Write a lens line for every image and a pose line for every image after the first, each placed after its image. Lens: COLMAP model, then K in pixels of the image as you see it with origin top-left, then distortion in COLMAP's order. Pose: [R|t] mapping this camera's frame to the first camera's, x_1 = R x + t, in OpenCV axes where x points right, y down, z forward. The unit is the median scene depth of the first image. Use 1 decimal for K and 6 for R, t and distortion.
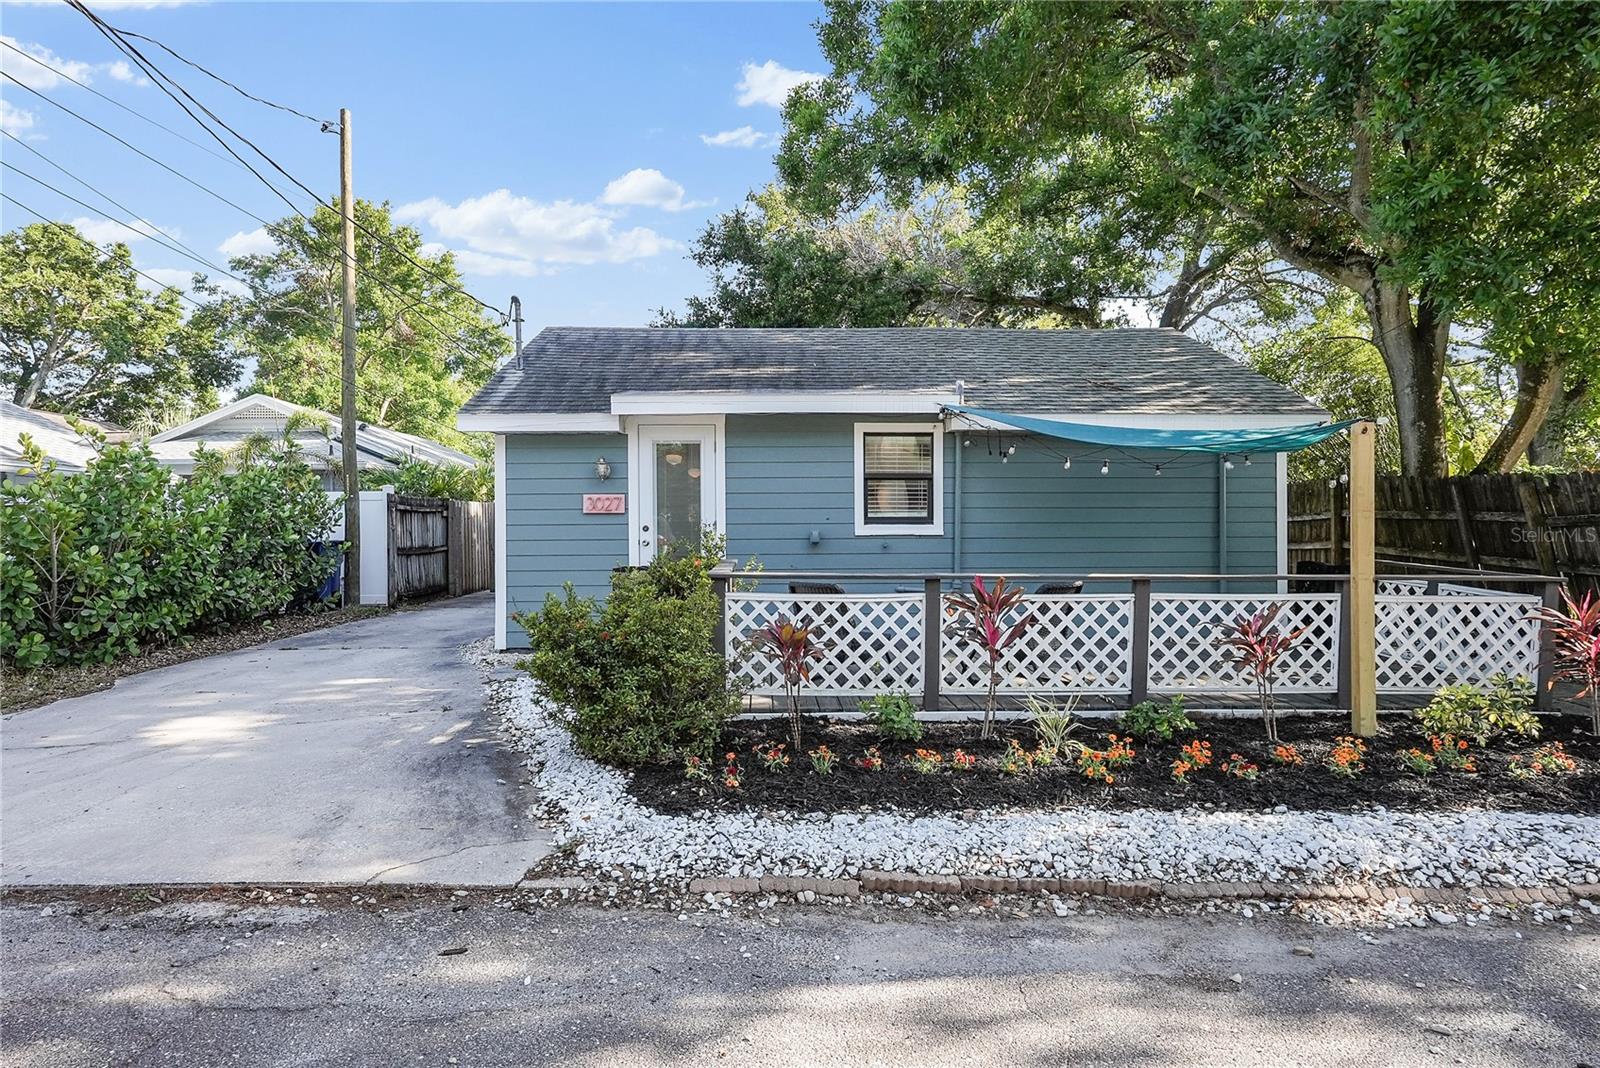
lens RADIAL K [[879.9, 0, 796.6], [0, 879.9, 534.1], [0, 0, 1]] dist [0.001727, -0.001021]
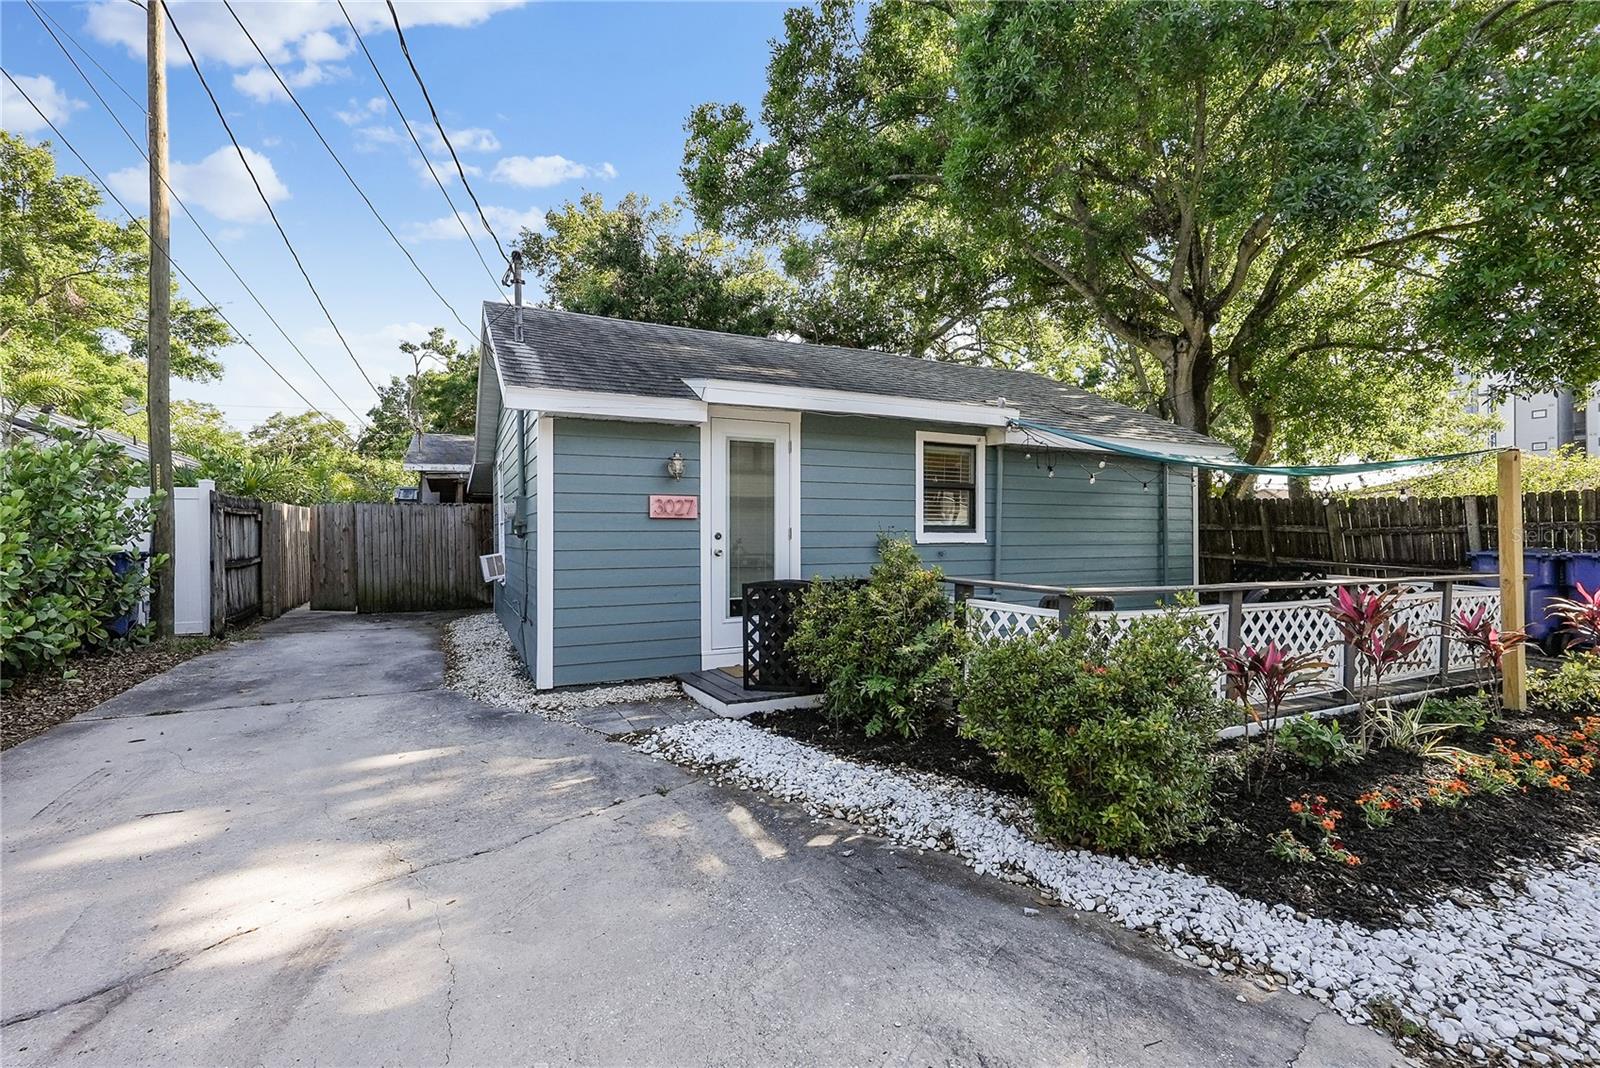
lens RADIAL K [[720.9, 0, 804.0], [0, 720.9, 540.2], [0, 0, 1]] dist [-0.004255, 0.002321]
pose [[0.906168, -0.000619, 0.422917, -0.393595], [0.001345, 0.999998, -0.001419, -0.001215], [-0.422915, 0.001855, 0.906167, 0.311354]]
